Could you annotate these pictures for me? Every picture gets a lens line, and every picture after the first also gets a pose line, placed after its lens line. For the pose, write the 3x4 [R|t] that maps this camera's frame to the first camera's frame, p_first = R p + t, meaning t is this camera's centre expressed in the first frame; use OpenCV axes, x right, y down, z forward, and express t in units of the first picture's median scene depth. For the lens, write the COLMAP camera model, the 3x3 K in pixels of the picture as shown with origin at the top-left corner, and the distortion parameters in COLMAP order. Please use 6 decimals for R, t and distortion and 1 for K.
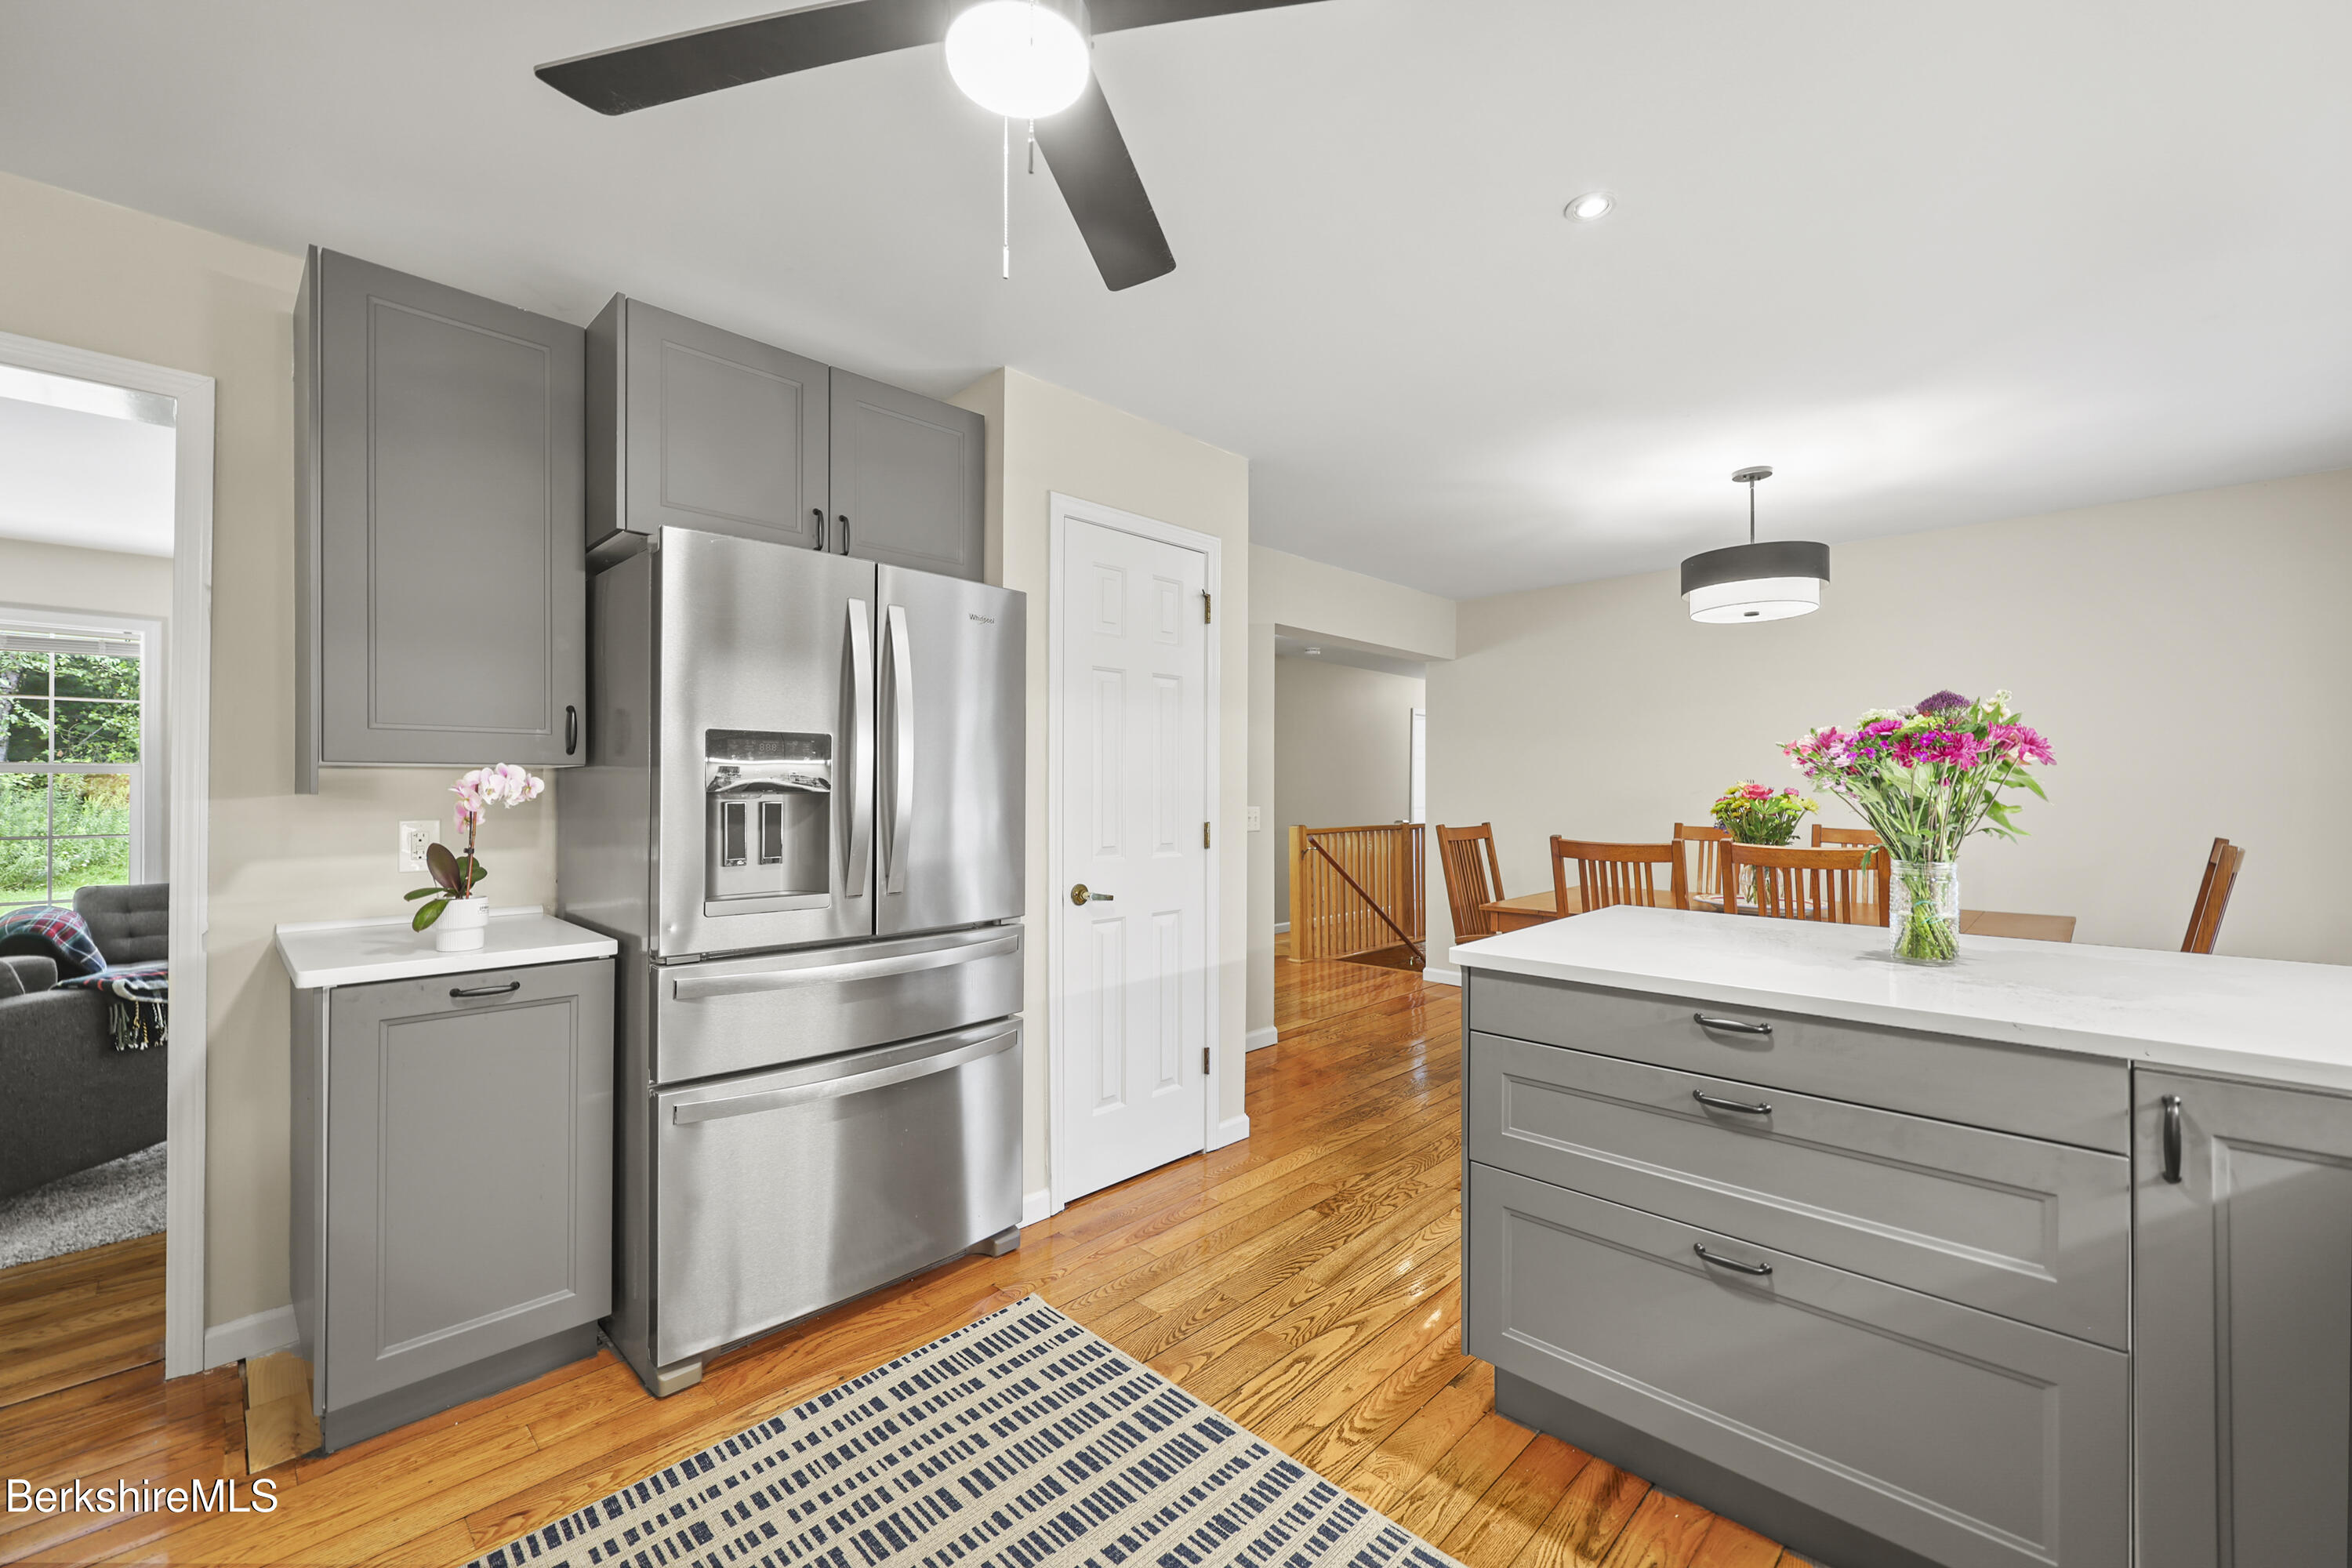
lens RADIAL K [[966.2, 0, 1177.5], [0, 966.2, 801.7], [0, 0, 1]] dist [-0.000645, -0.000211]
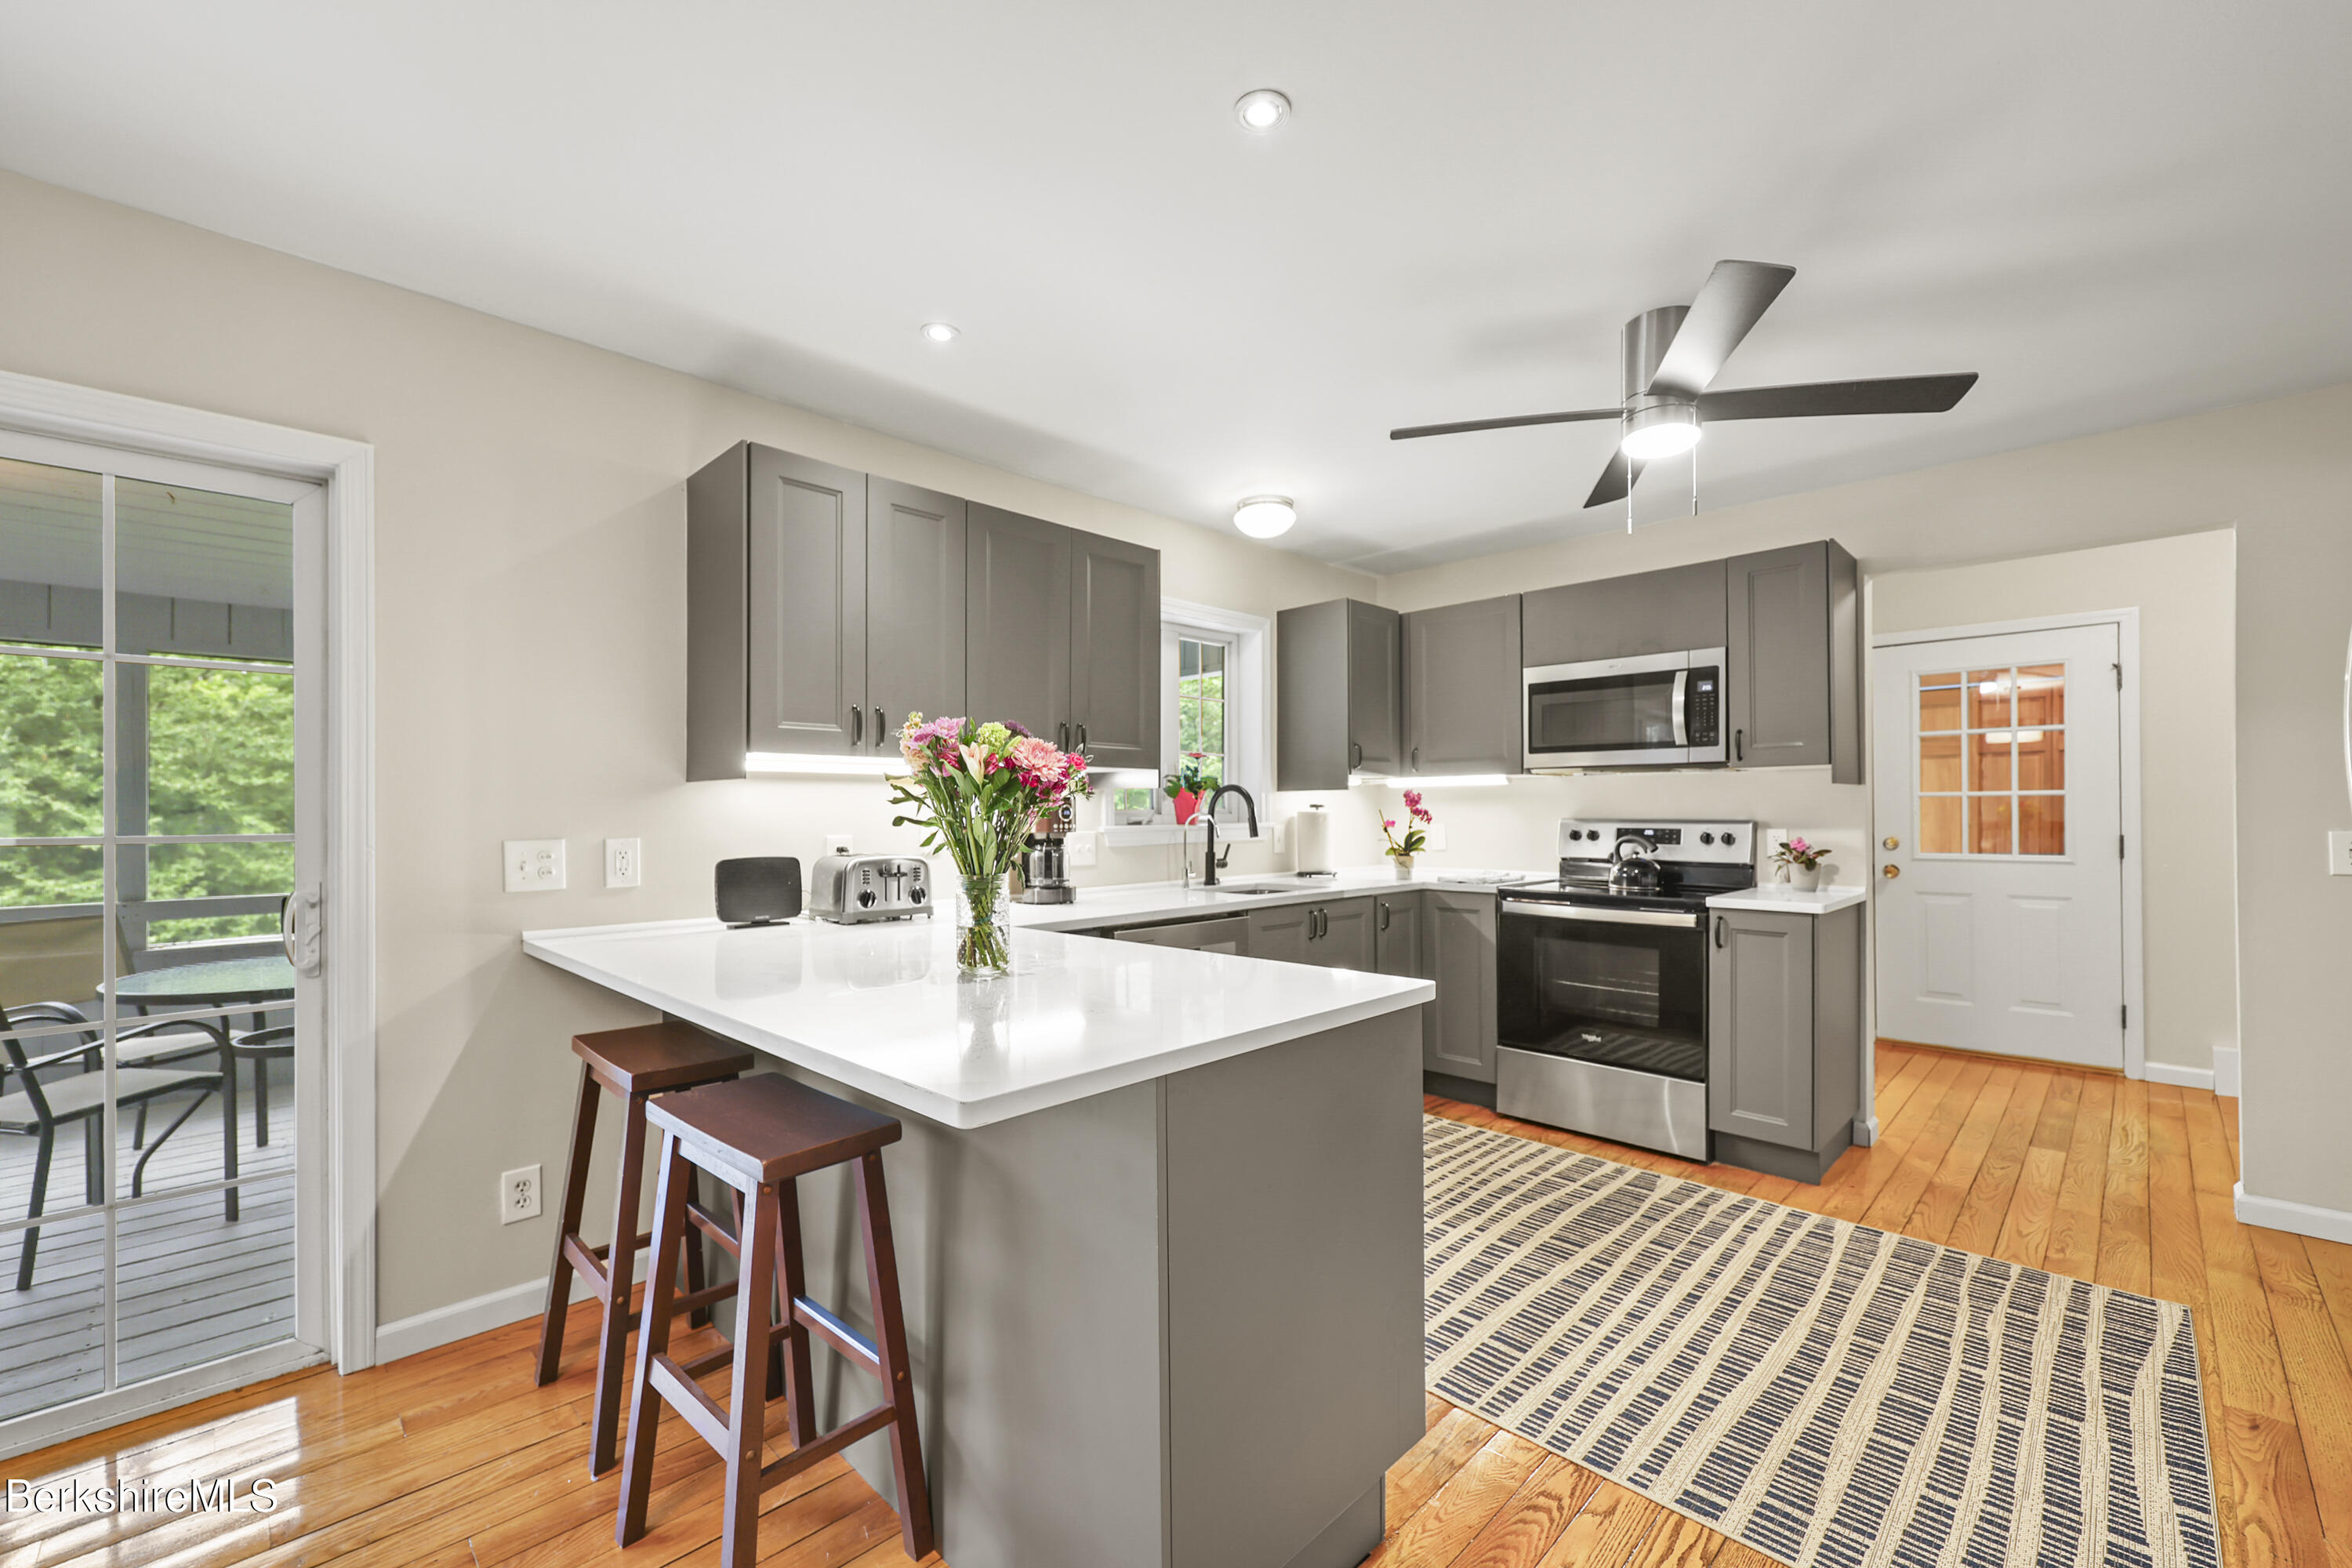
lens RADIAL K [[966.2, 0, 1177.5], [0, 966.2, 801.7], [0, 0, 1]] dist [-0.000645, -0.000211]
pose [[-0.999760, 0.000985, 0.021867, 0.516347], [0.000966, 0.999999, -0.000869, -0.010275], [-0.021868, -0.000848, -0.999761, 1.947005]]
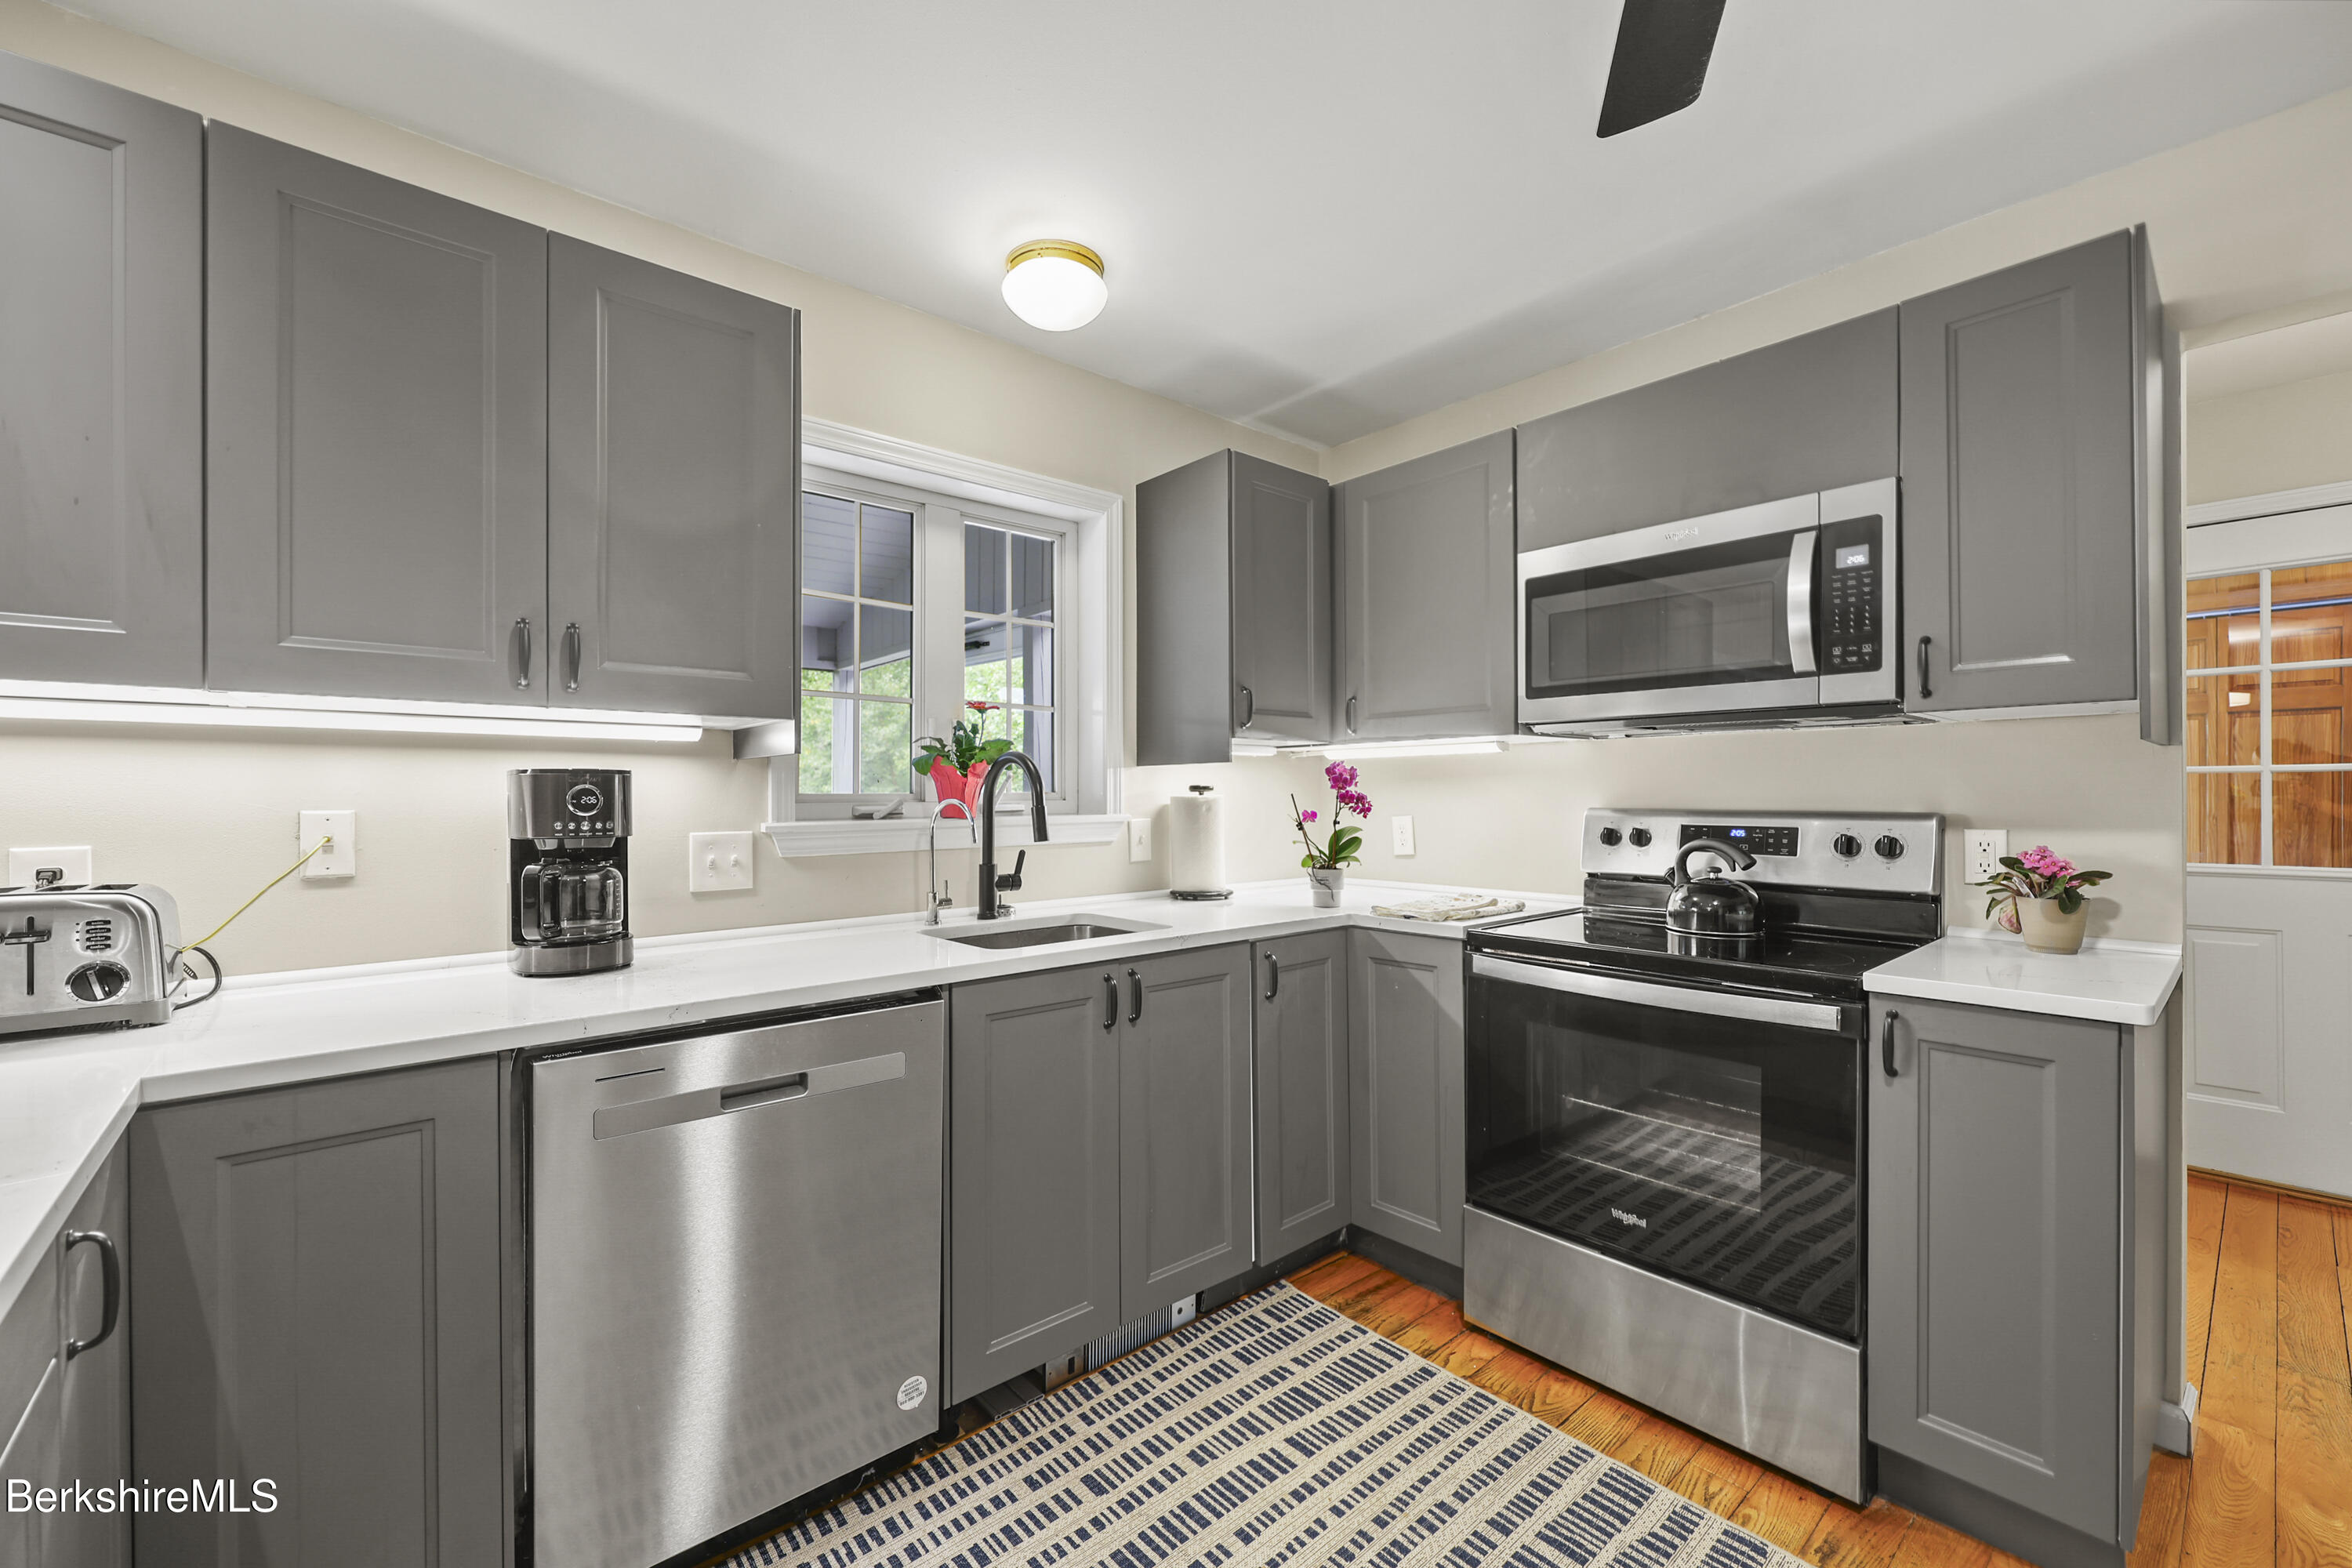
lens RADIAL K [[957.6, 0, 1181.4], [0, 957.6, 791.4], [0, 0, 1]] dist [0.001691, 0.000161]
pose [[-0.996154, 0.001502, 0.087603, 0.118662], [0.001817, 0.999992, 0.003510, -0.002363], [-0.087597, 0.003656, -0.996149, 1.061448]]
